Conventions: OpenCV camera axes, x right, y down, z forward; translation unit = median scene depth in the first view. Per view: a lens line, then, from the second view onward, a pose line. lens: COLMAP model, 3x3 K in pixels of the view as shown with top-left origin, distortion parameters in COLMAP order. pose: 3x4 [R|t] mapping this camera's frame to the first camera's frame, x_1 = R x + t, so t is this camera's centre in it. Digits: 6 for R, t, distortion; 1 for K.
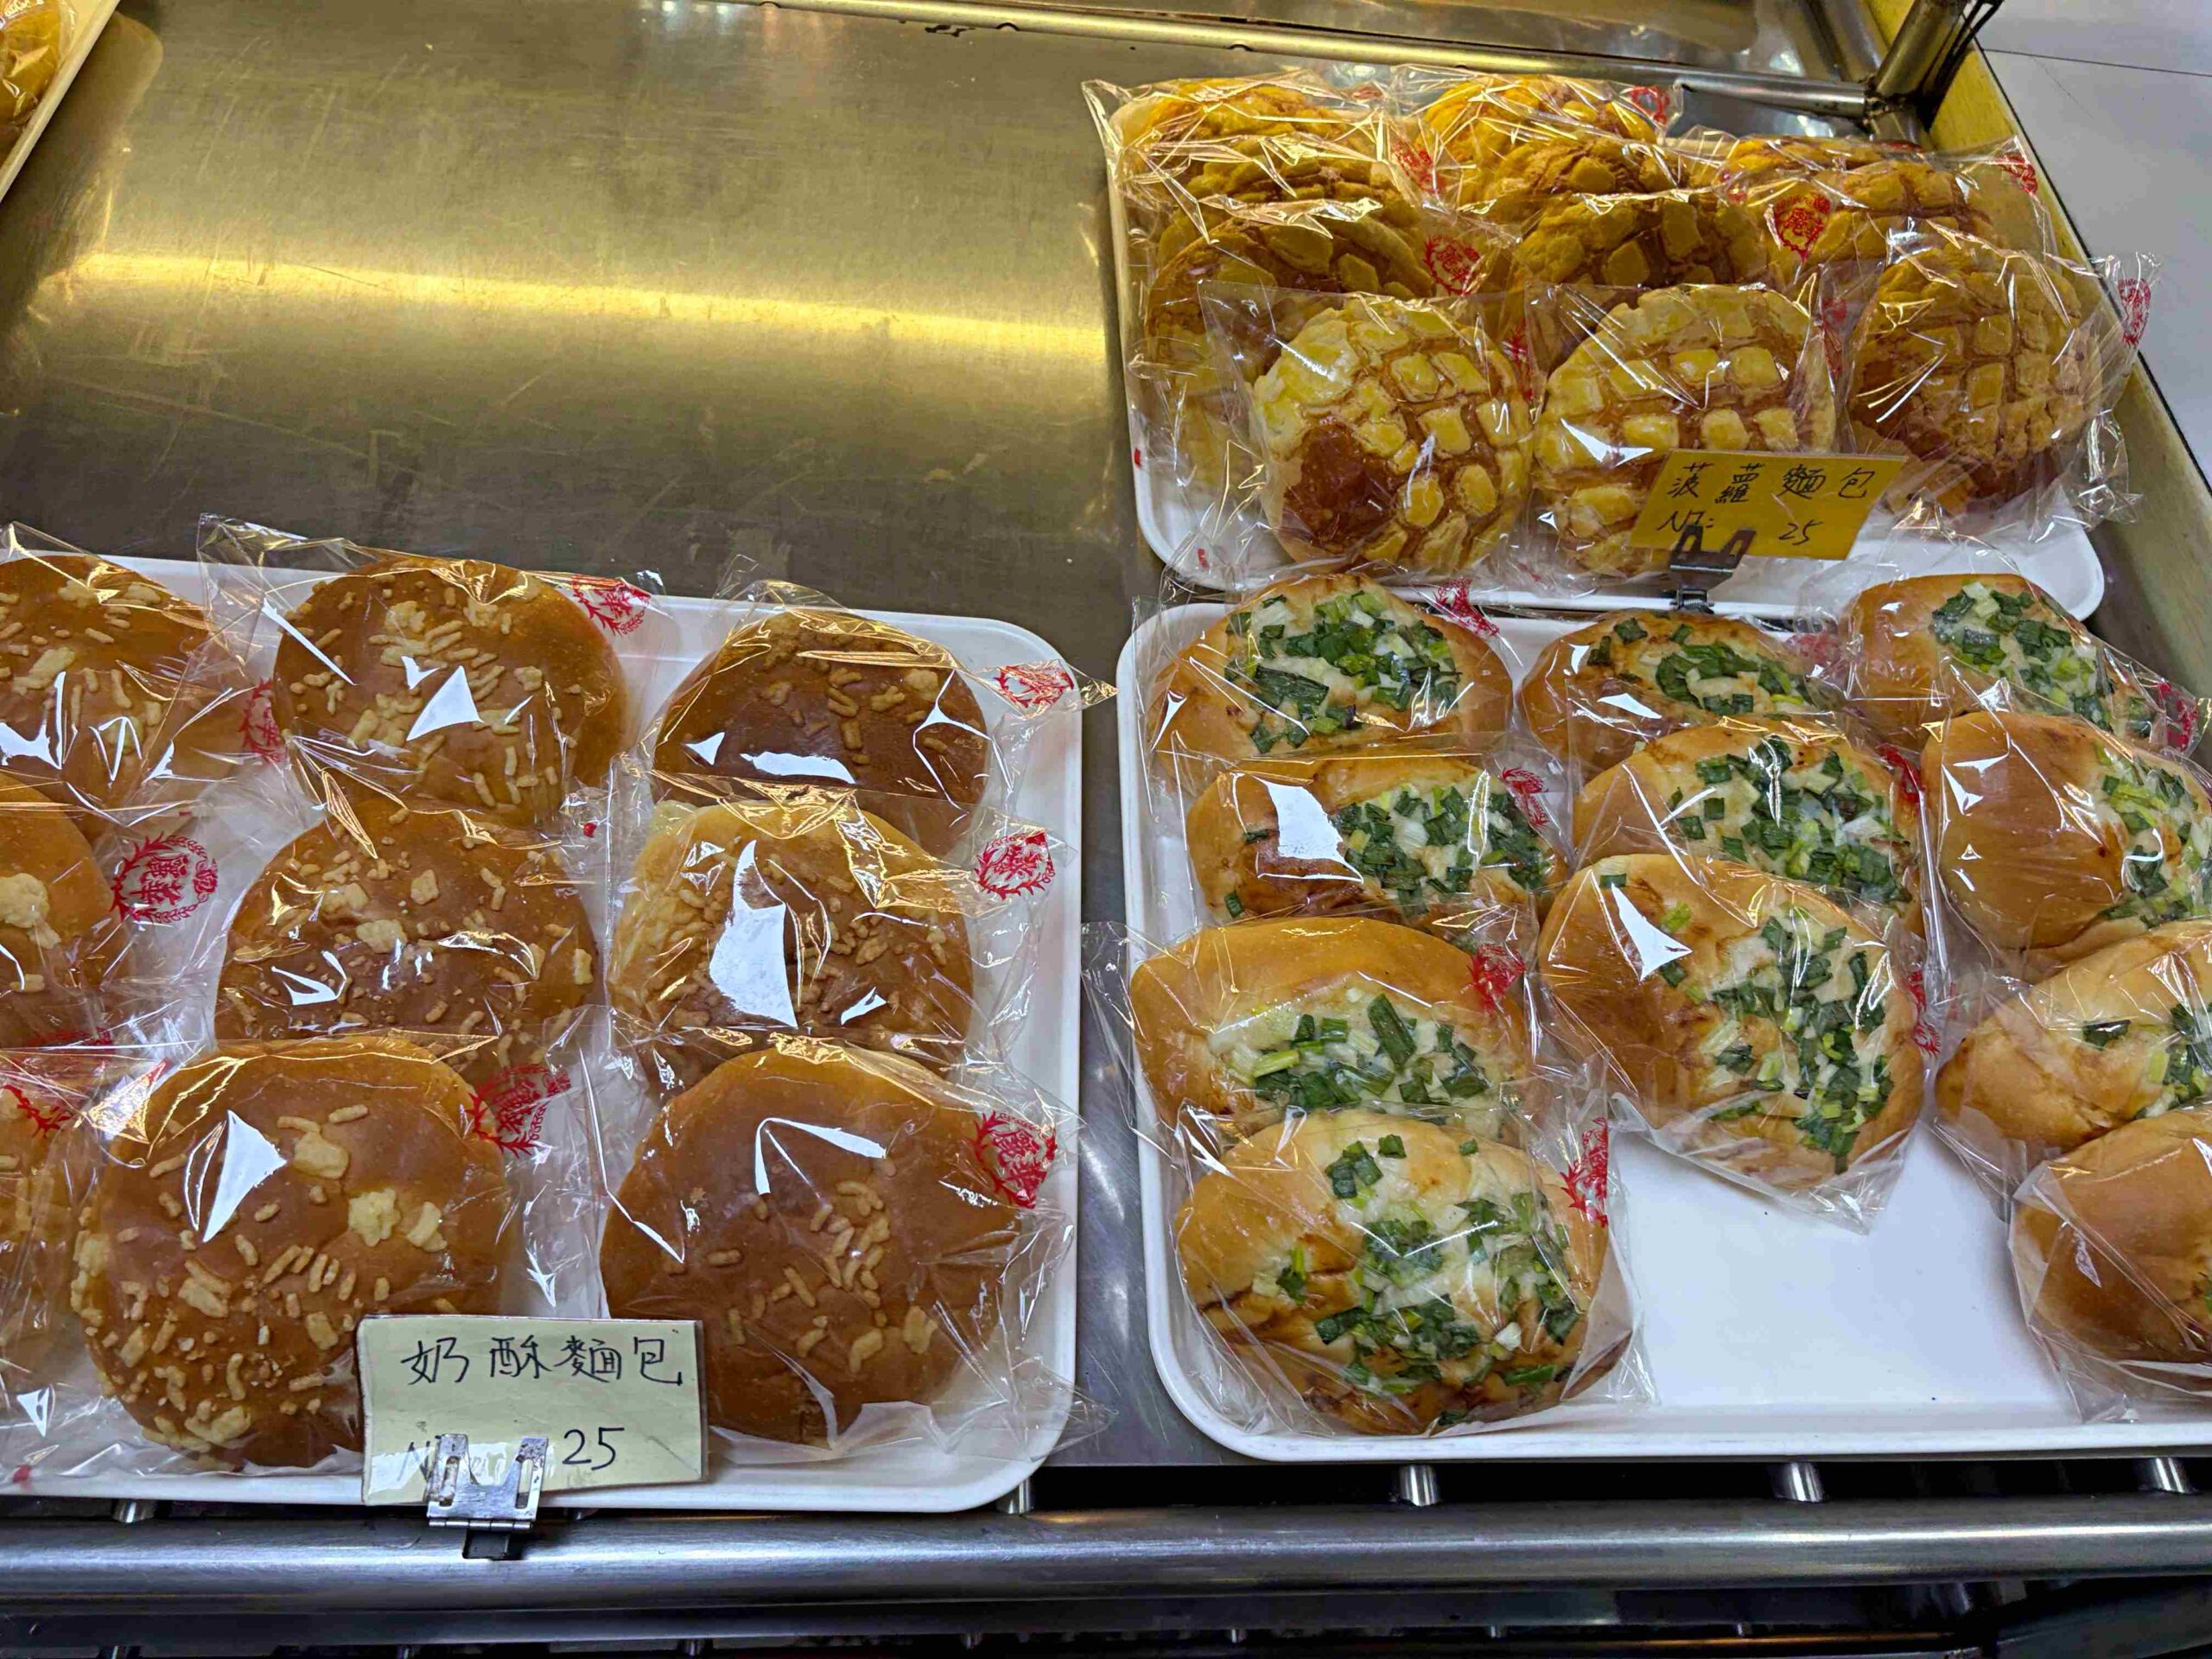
lens RADIAL K [[1694.0, 0, 1104.0], [0, 1694.0, 821.4], [0, 0, 1]] dist [0.034844, -0.043641]
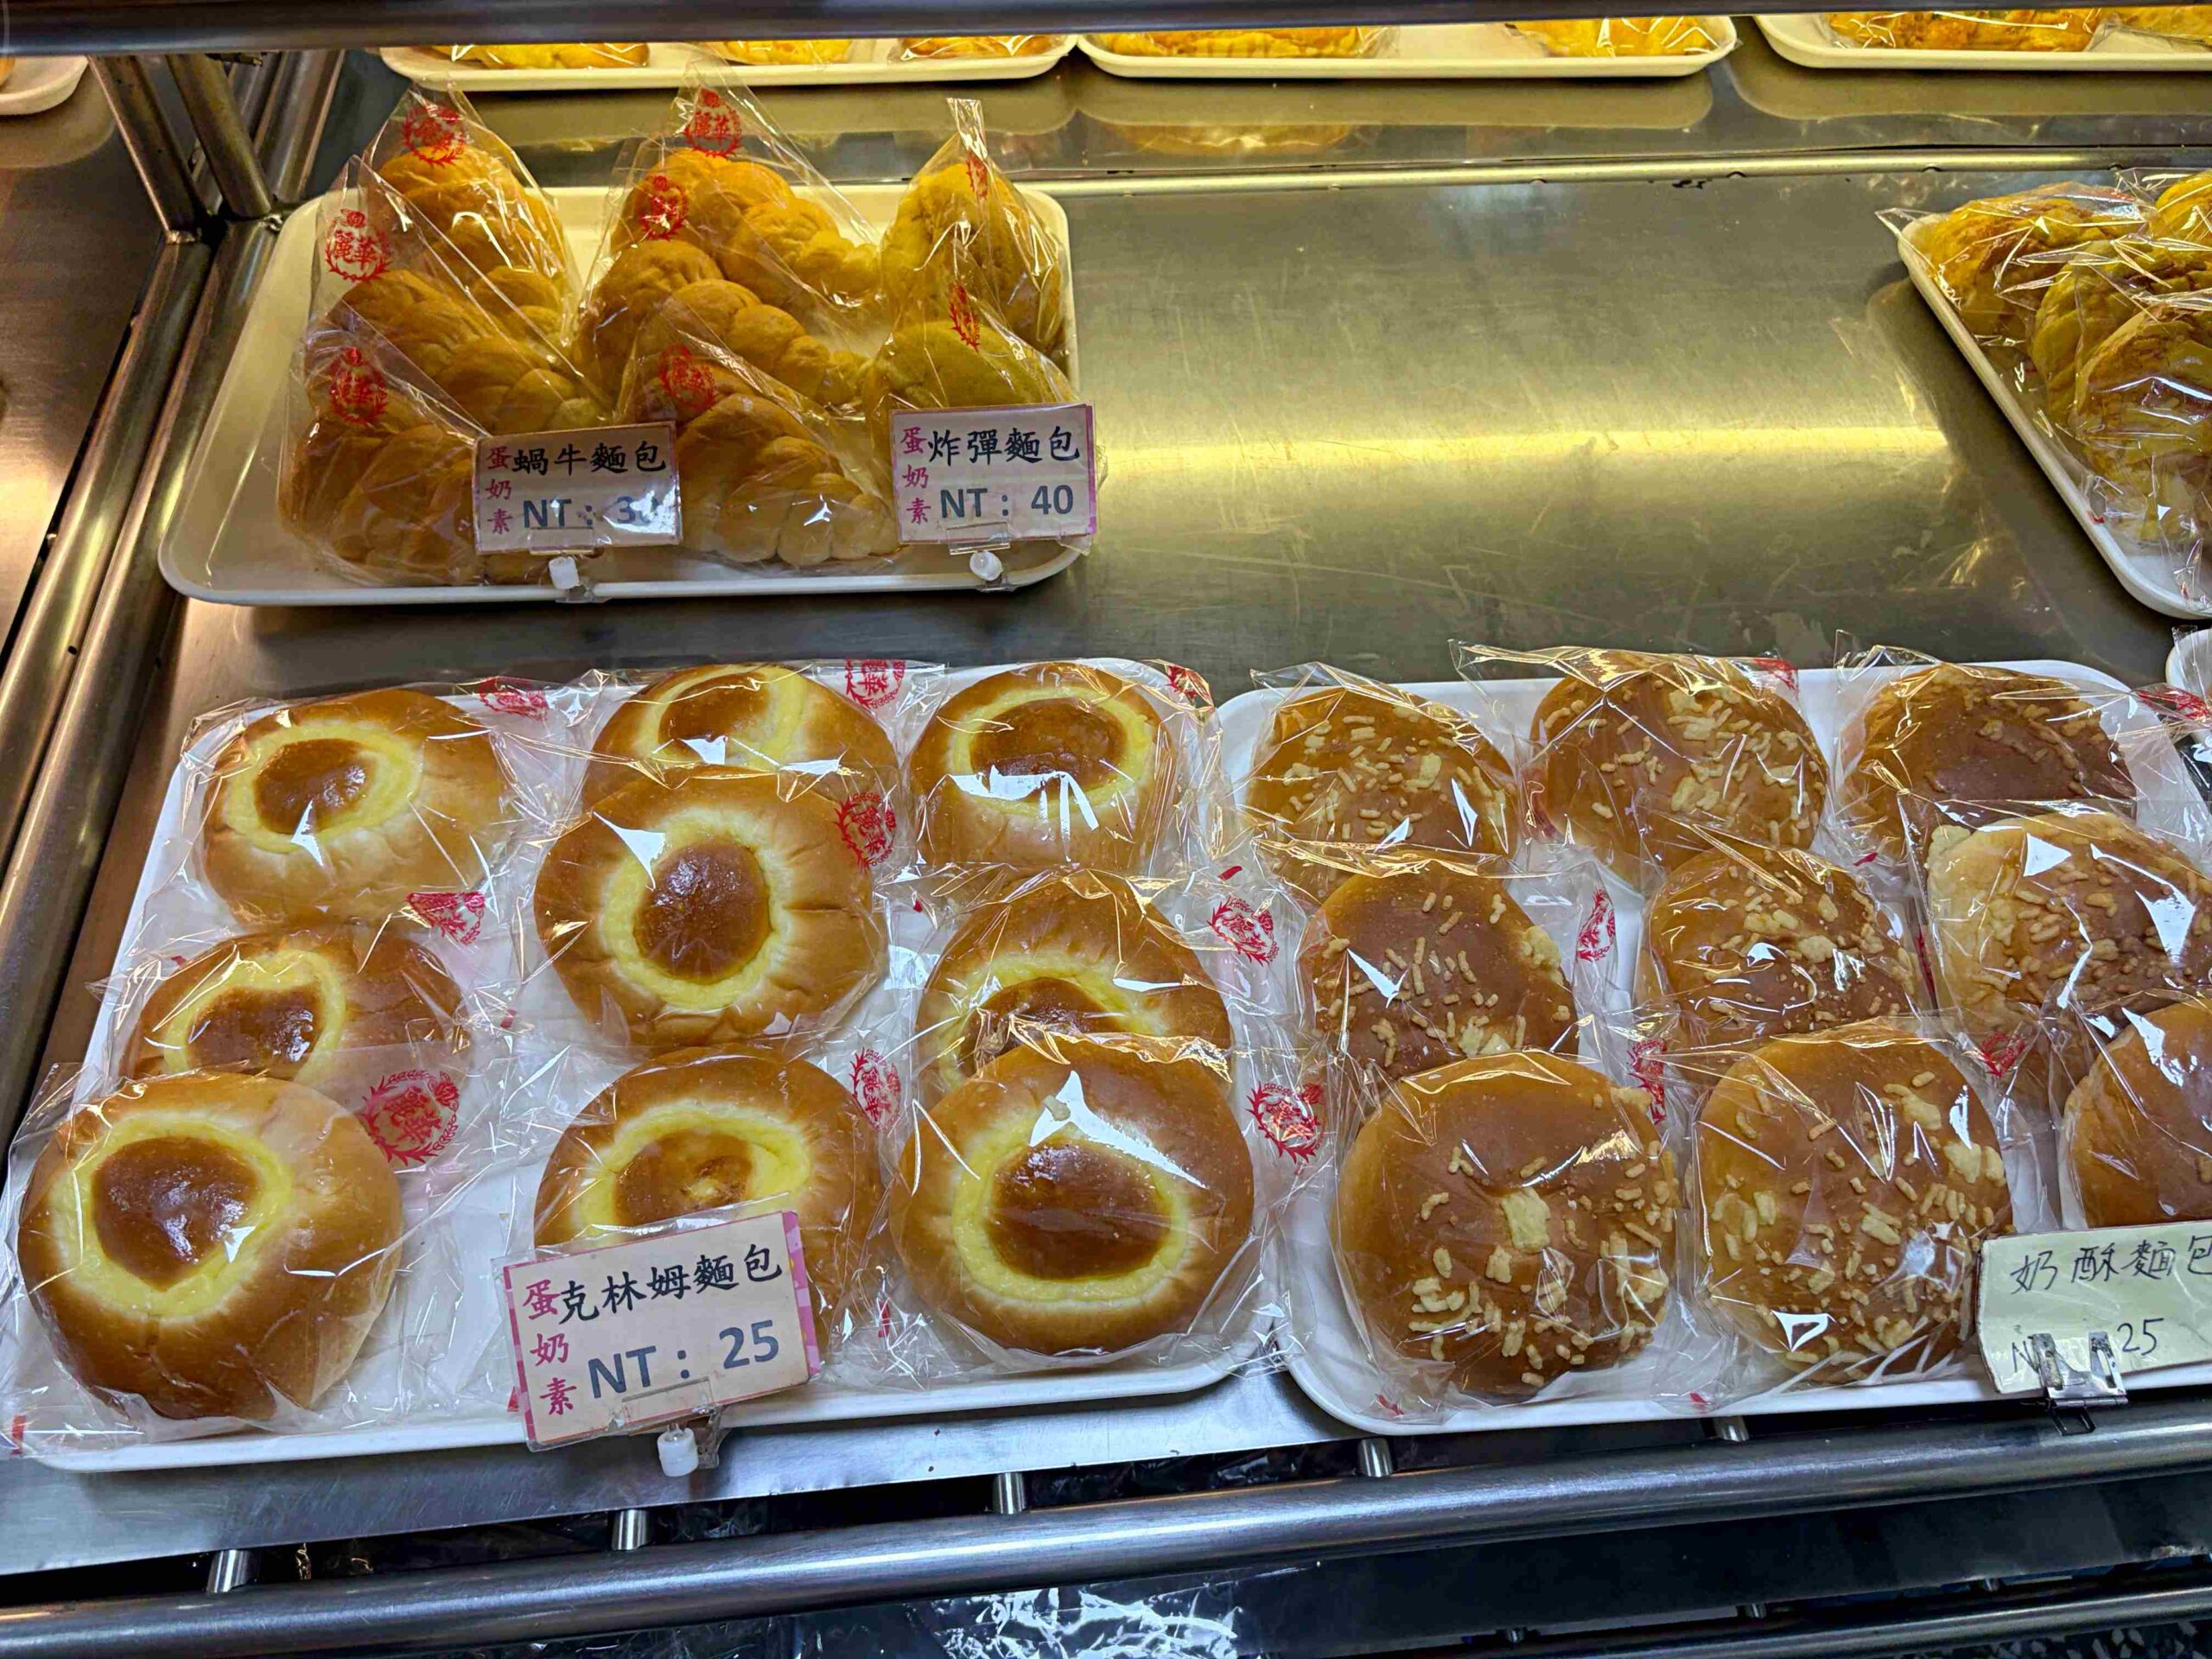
lens RADIAL K [[1694.0, 0, 1108.4], [0, 1694.0, 838.2], [0, 0, 1]] dist [0.034844, -0.043641]
pose [[0.994316, -0.103294, -0.025826, -0.966725], [0.101528, 0.992883, -0.062252, 0.013294], [0.032072, 0.059276, 0.997726, -0.265079]]
